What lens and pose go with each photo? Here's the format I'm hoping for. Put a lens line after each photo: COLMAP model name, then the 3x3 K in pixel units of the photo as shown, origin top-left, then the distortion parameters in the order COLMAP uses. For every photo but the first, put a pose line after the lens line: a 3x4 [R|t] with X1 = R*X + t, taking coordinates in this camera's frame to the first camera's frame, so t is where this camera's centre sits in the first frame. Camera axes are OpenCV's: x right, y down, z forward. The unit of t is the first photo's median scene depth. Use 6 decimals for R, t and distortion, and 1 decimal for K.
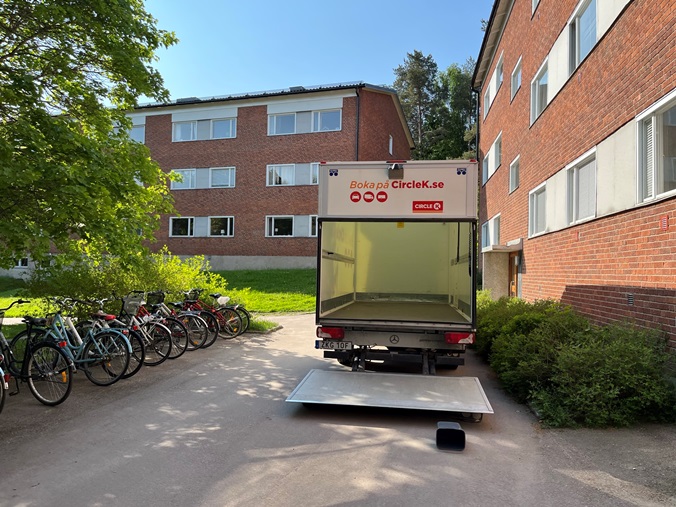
lens RADIAL K [[520.9, 0, 338.0], [0, 520.9, 253.5], [0, 0, 1]] dist [0.092682, -0.129349]
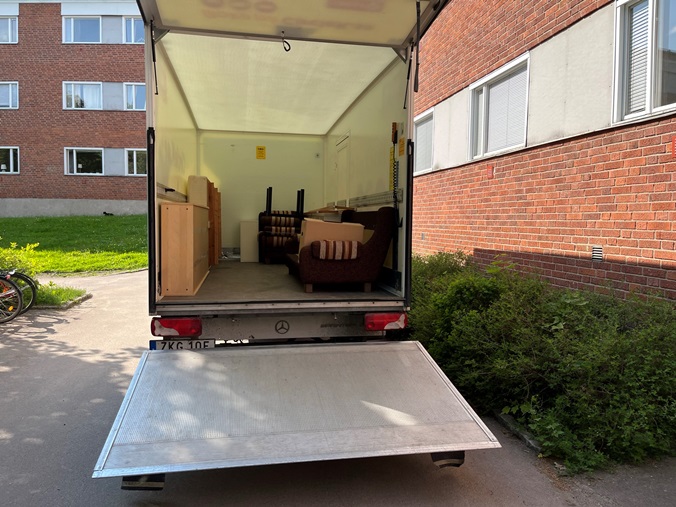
lens RADIAL K [[520.9, 0, 338.0], [0, 520.9, 253.5], [0, 0, 1]] dist [0.092682, -0.129349]
pose [[0.947066, -0.029193, 0.319709, -0.019392], [-0.004128, 0.994668, 0.103051, 0.007069], [-0.321013, -0.098916, 0.941895, 0.268732]]
